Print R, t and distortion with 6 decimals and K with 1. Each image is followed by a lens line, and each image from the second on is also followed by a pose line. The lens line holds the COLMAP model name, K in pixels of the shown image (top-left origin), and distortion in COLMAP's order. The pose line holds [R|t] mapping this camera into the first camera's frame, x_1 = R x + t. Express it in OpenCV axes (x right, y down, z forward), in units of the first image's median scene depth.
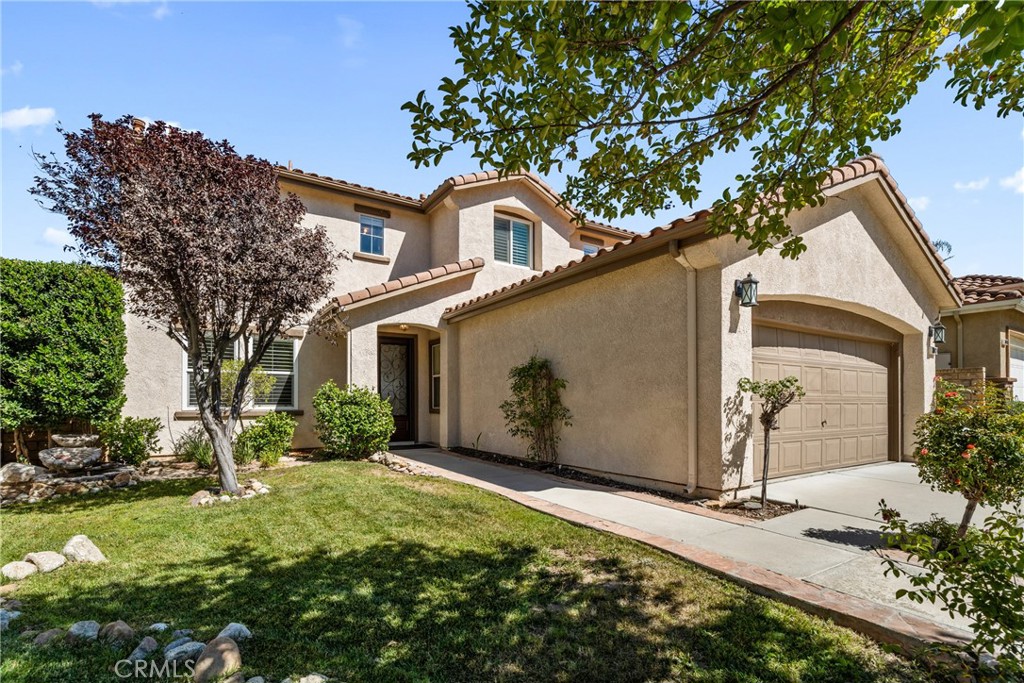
lens RADIAL K [[468.8, 0, 502.6], [0, 468.8, 398.4], [0, 0, 1]] dist [-0.001279, 0.000303]
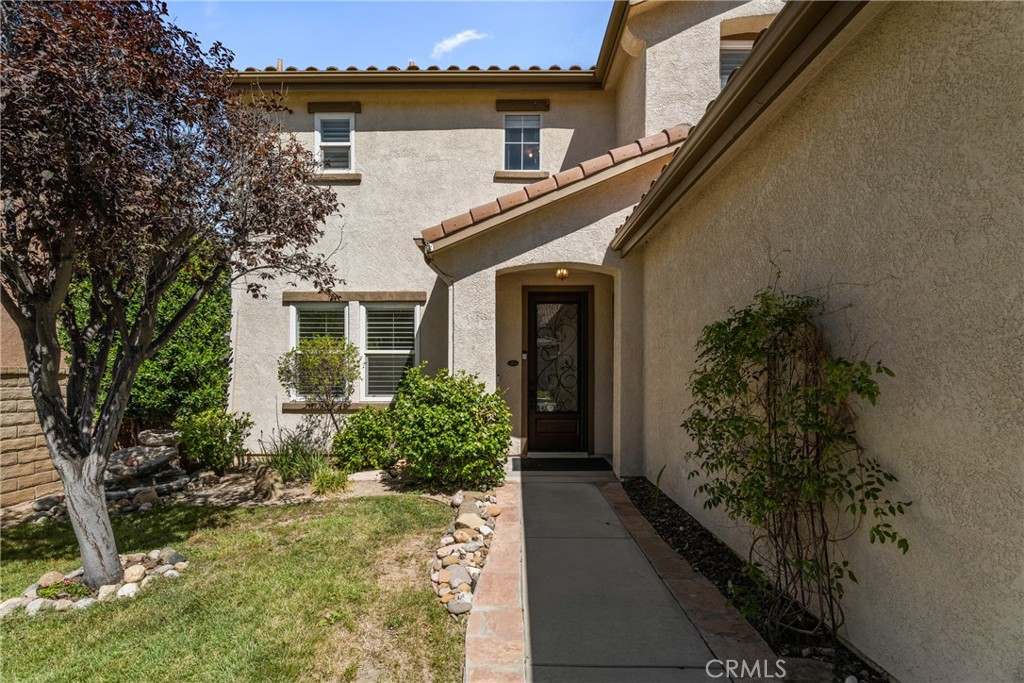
lens RADIAL K [[450.3, 0, 520.0], [0, 450.3, 379.3], [0, 0, 1]] dist [-0.011143, -0.000571]
pose [[0.846388, 0.009600, -0.532480, 0.078674], [0.003136, 0.999730, 0.023009, -0.029913], [0.532557, -0.021144, 0.846130, 0.551312]]
